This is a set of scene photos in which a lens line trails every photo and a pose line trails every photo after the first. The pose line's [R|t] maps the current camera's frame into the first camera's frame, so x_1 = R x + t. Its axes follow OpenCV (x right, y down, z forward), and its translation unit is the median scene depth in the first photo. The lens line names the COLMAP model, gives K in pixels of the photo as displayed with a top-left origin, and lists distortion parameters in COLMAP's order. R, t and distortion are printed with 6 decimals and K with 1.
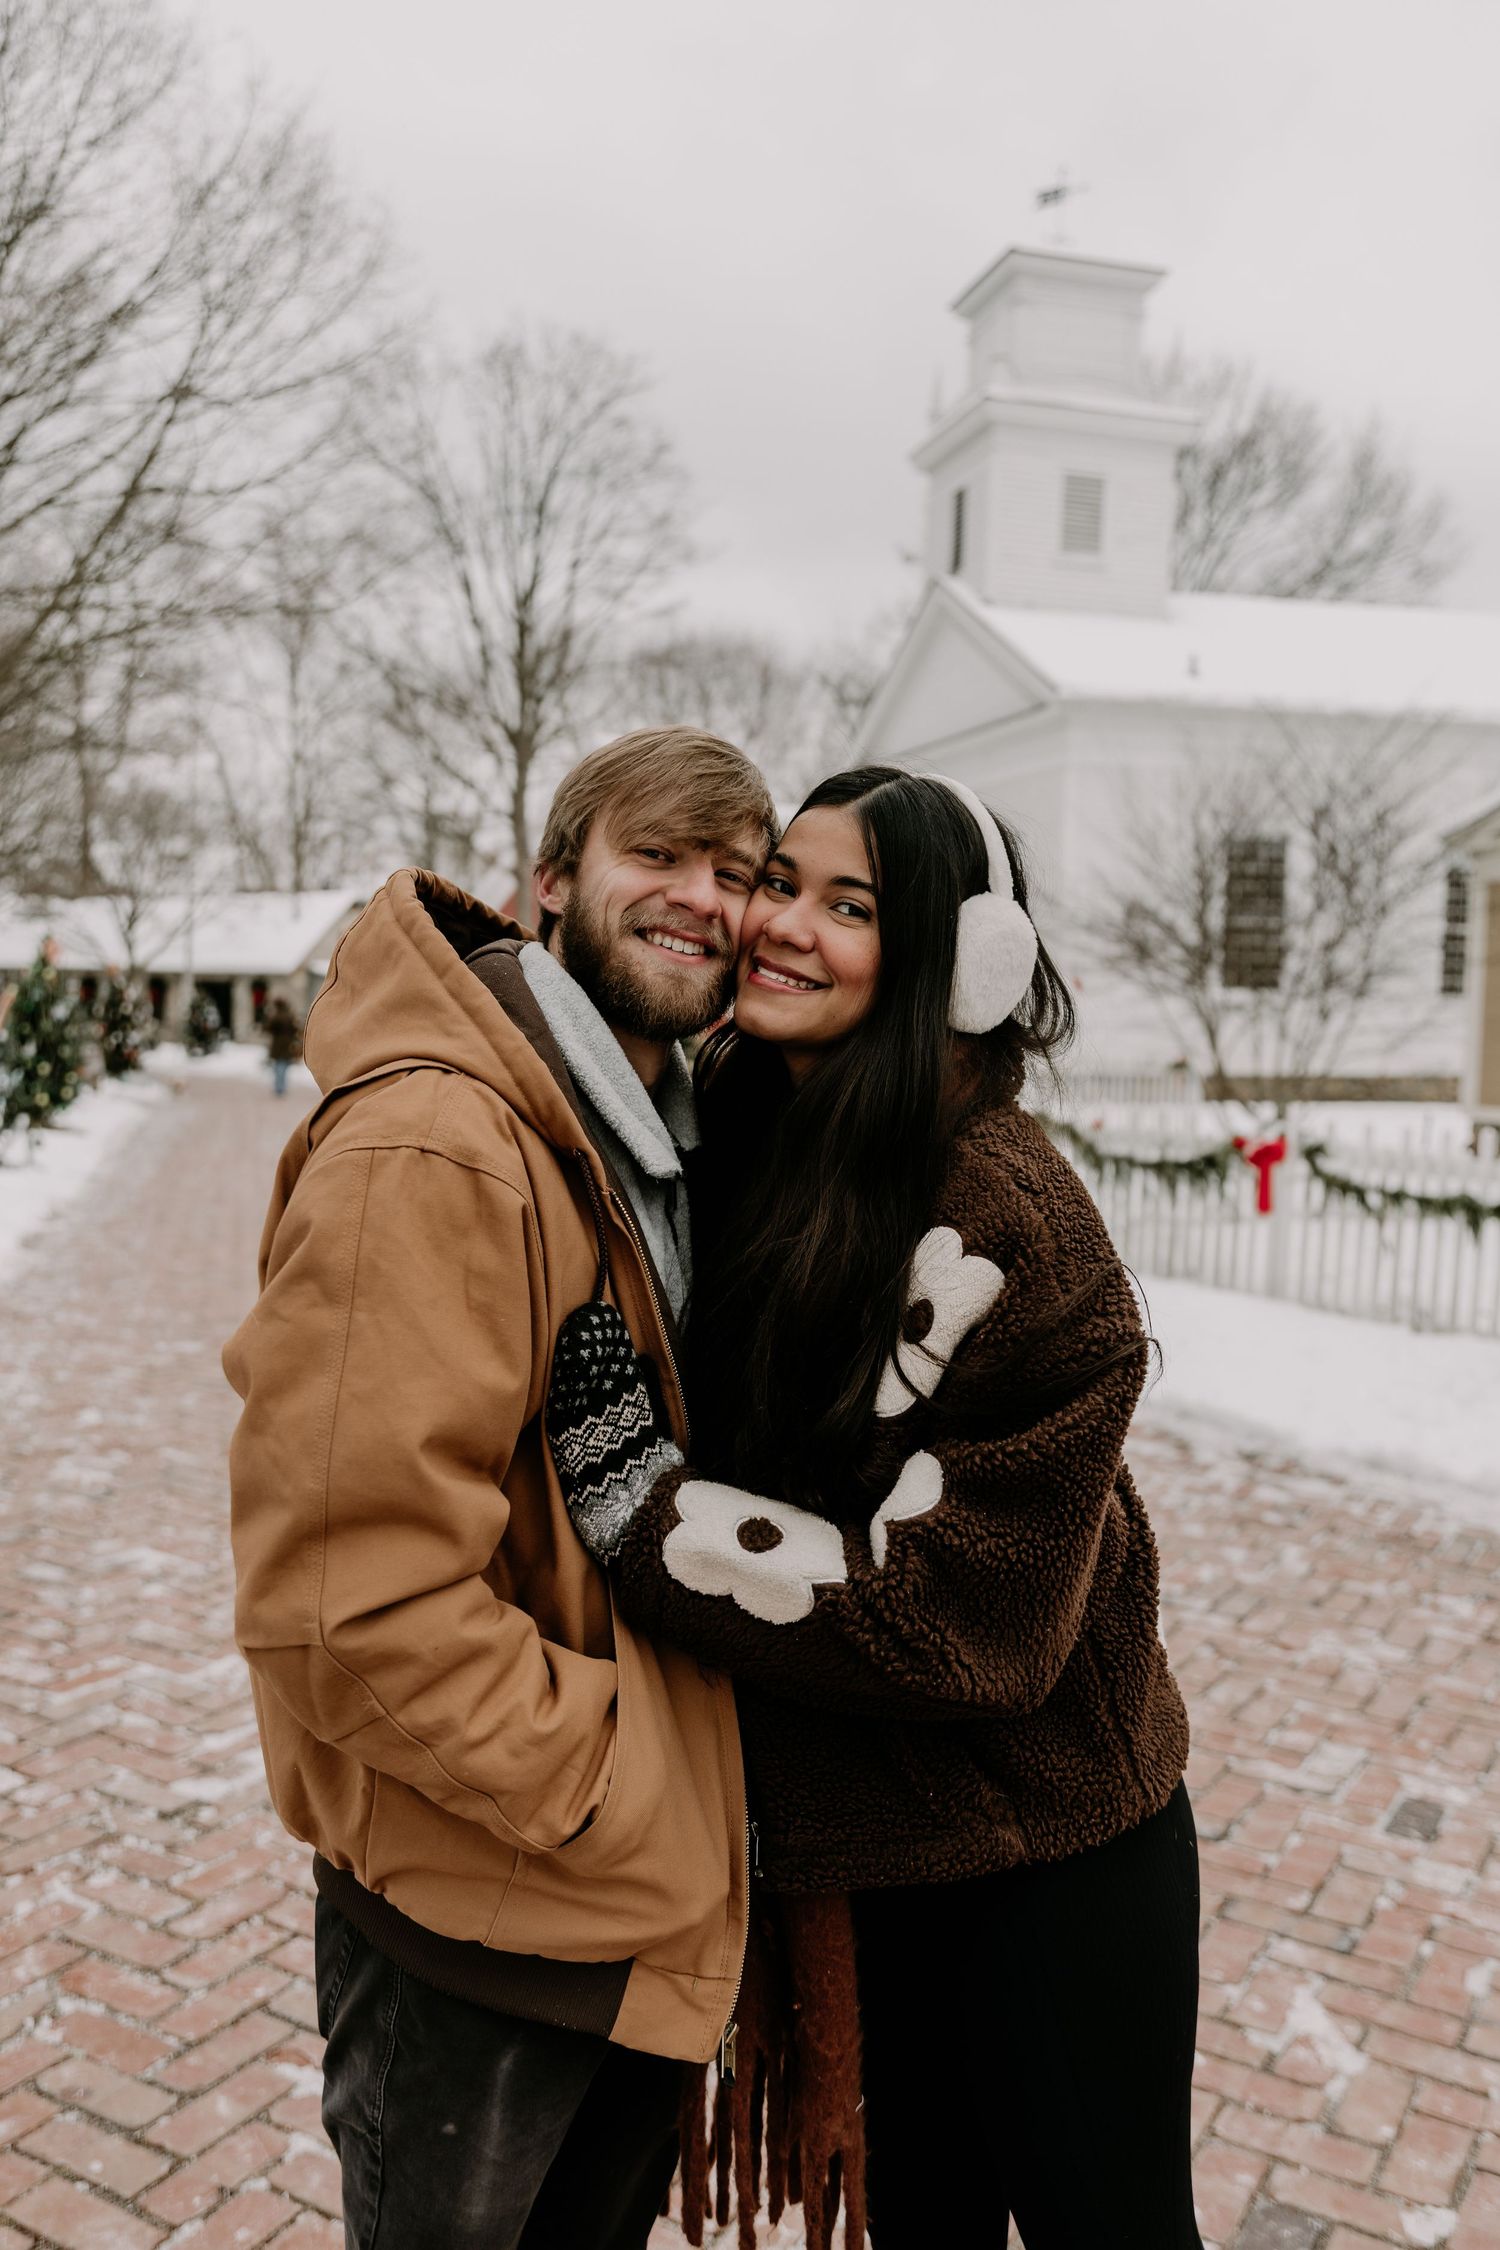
lens RADIAL K [[1786.2, 0, 680.7], [0, 1786.2, 1084.3], [0, 0, 1]] dist [-0.002054, 0.001961]
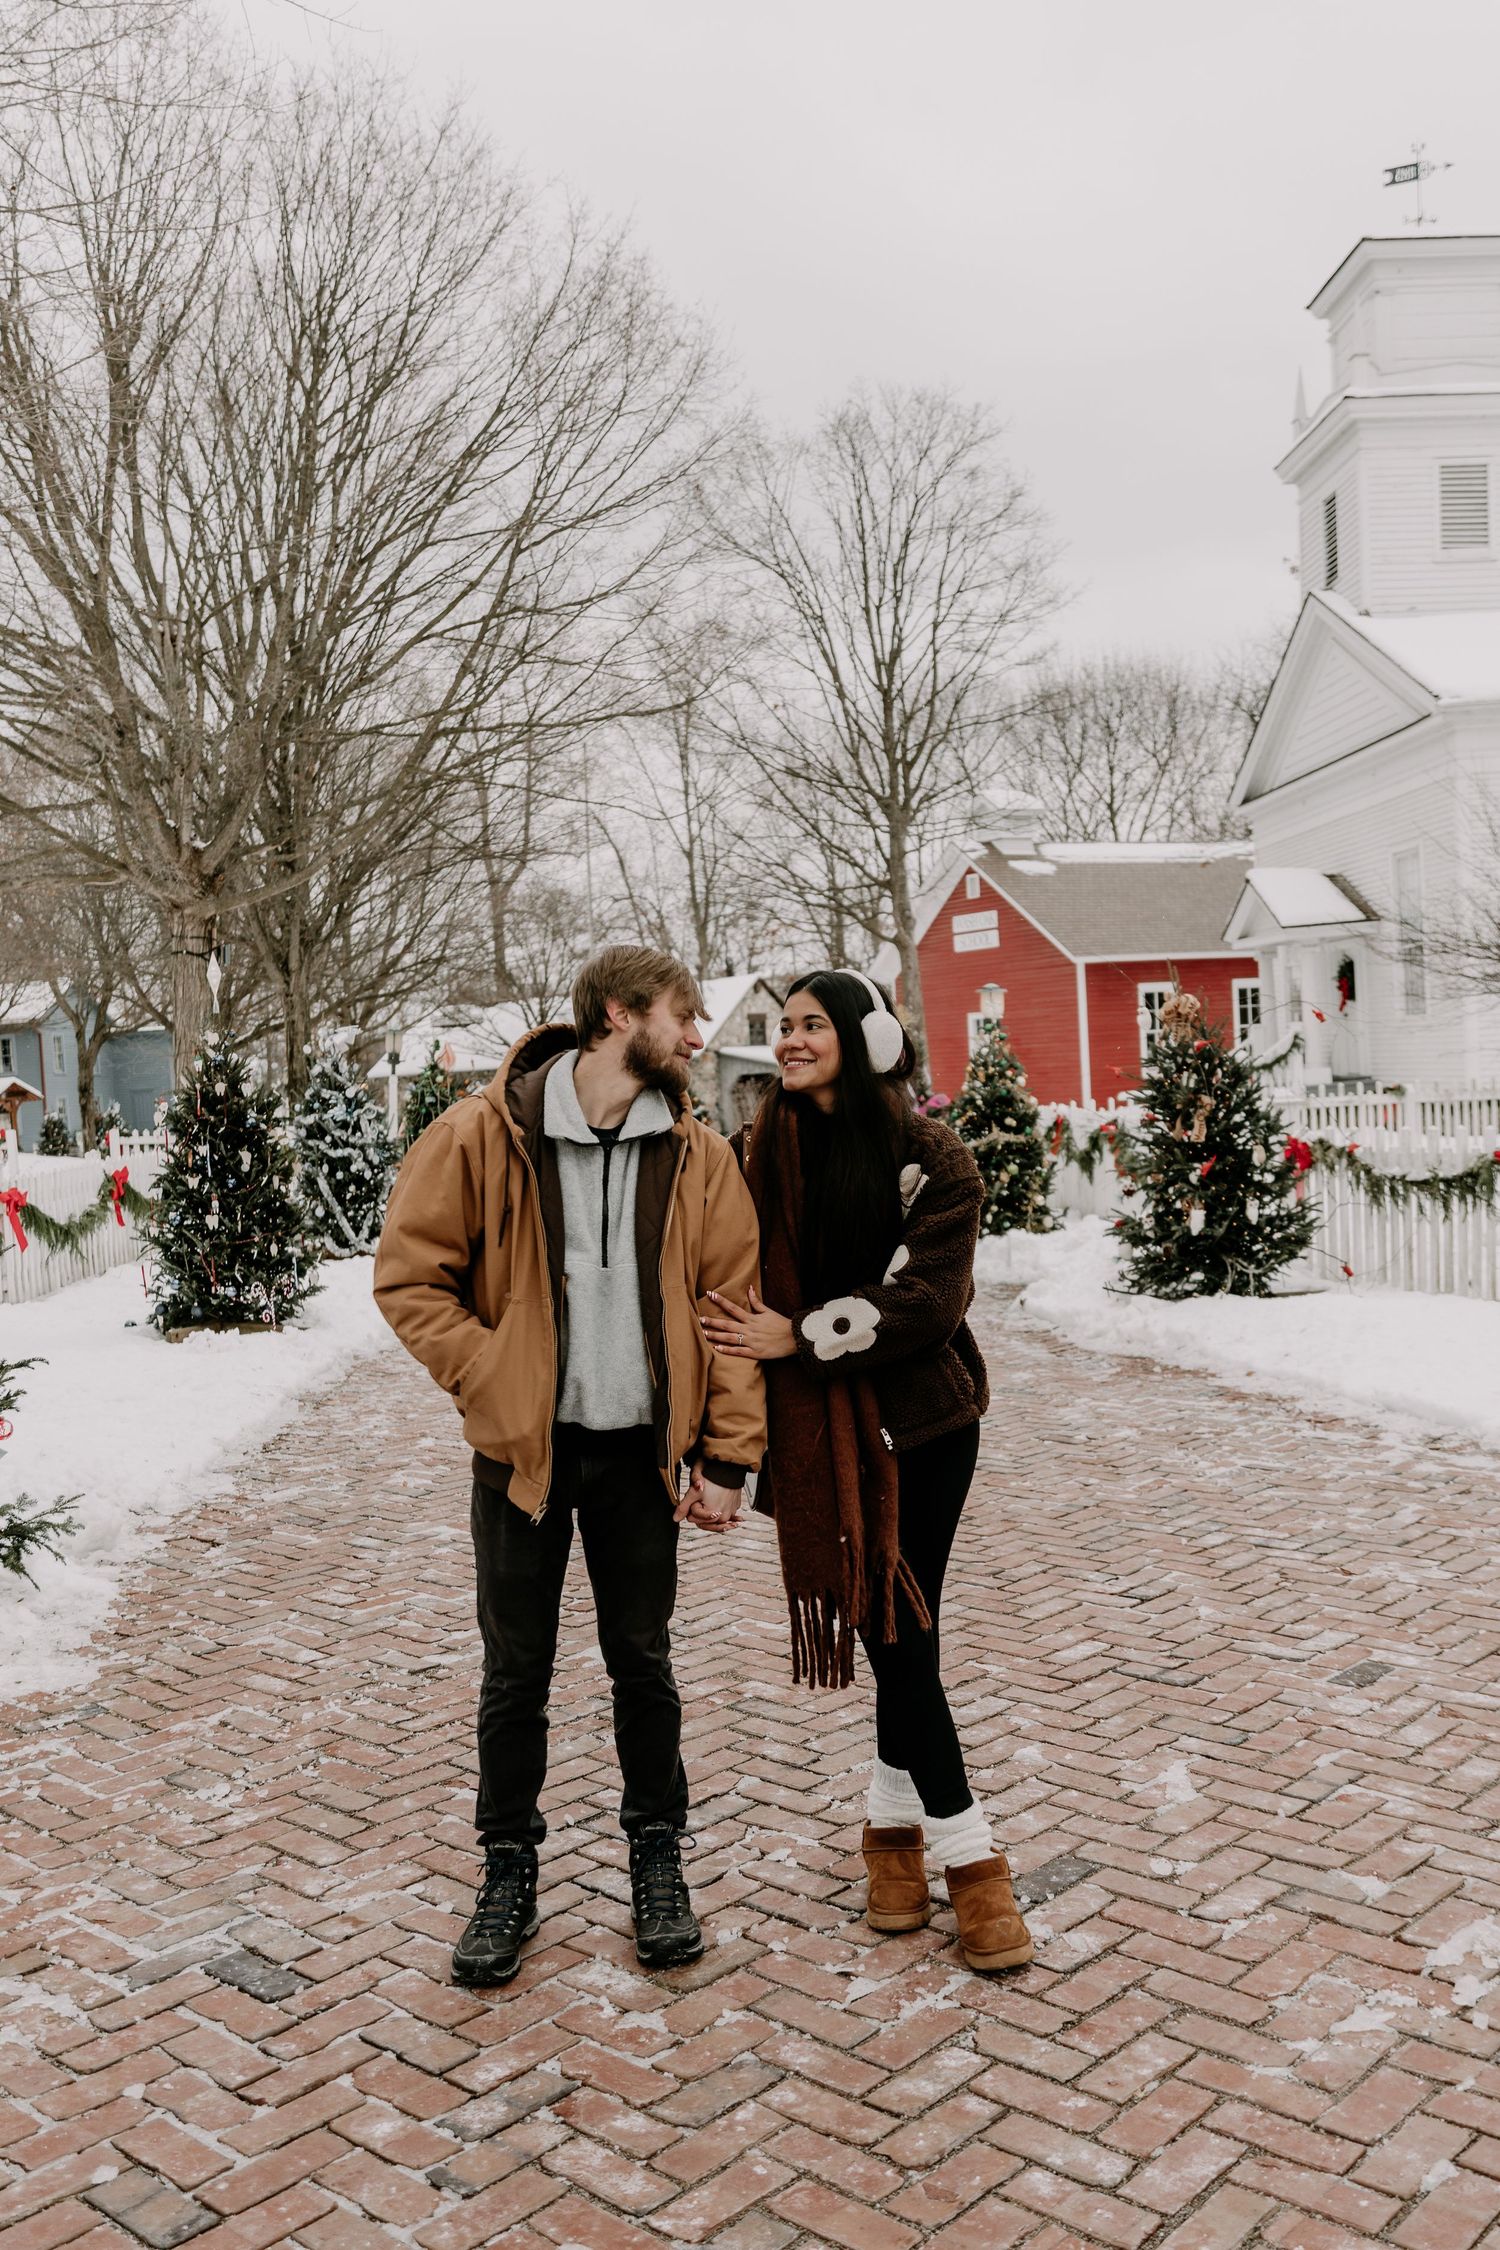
lens RADIAL K [[1988.8, 0, 750.0], [0, 1988.8, 1125.0], [0, 0, 1]] dist [0.007455, 0.005209]
pose [[0.972751, -0.070879, -0.220752, 0.068404], [0.066272, 0.997403, -0.028215, 0.008605], [0.222178, 0.012817, 0.974922, -0.093387]]
